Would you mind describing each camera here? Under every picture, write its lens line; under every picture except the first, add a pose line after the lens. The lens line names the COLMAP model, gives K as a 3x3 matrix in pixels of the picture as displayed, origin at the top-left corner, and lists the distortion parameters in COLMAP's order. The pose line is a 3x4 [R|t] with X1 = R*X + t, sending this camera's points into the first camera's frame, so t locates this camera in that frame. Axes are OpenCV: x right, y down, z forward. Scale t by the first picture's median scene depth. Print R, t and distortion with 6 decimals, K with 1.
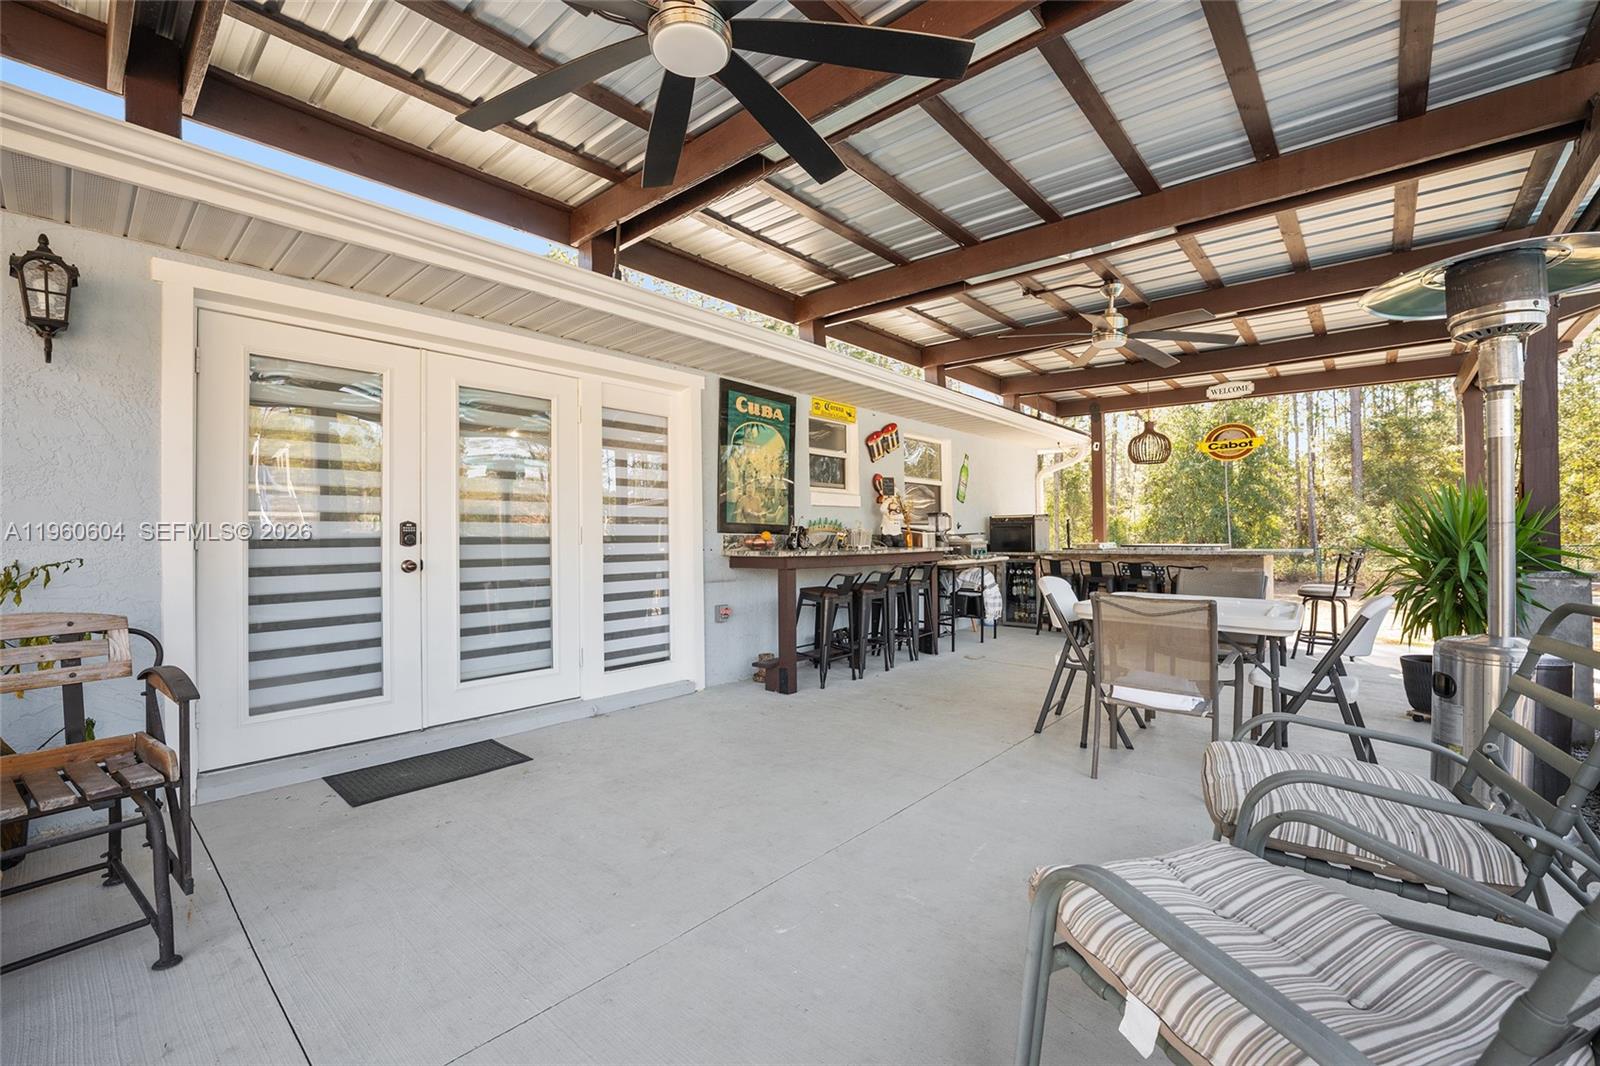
lens RADIAL K [[662.9, 0, 800.0], [0, 662.9, 533.0], [0, 0, 1]] dist [-0.001215, -0.000176]
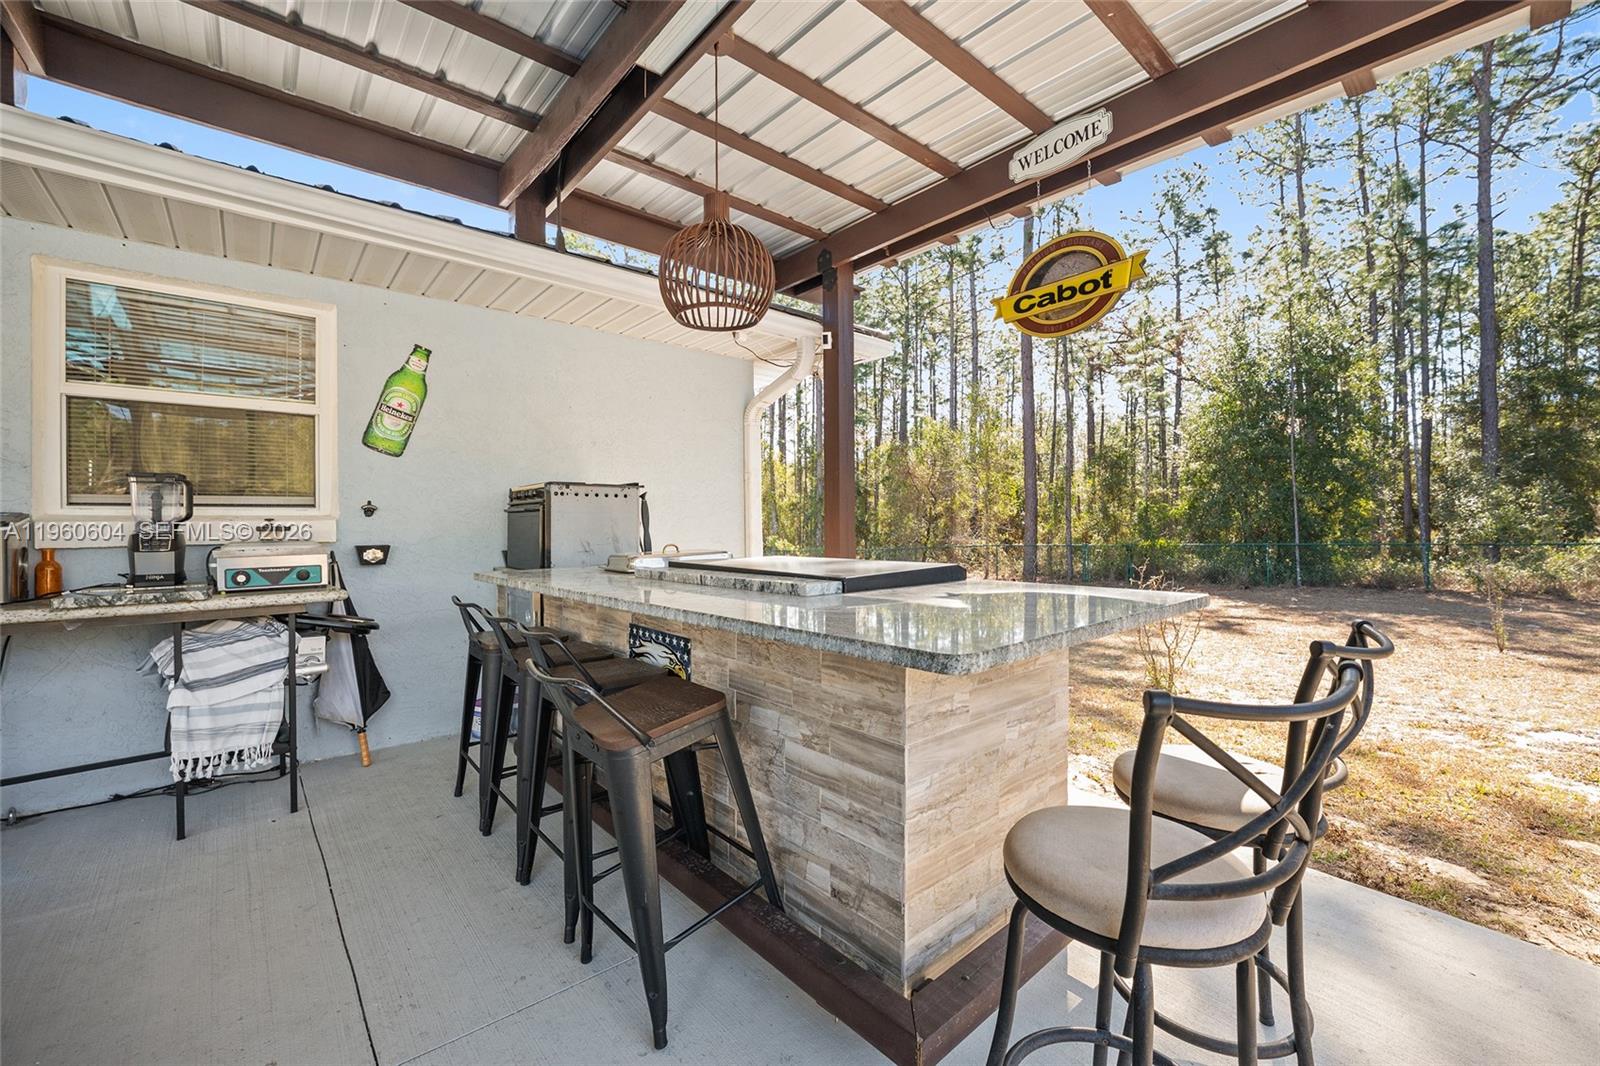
lens RADIAL K [[655.0, 0, 805.8], [0, 655.0, 501.6], [0, 0, 1]] dist [0.002120, 0.000446]
pose [[0.993448, -0.012659, -0.113581, 0.170335], [0.008309, 0.999217, -0.038687, -0.000636], [0.113982, 0.037490, 0.992775, 0.193119]]
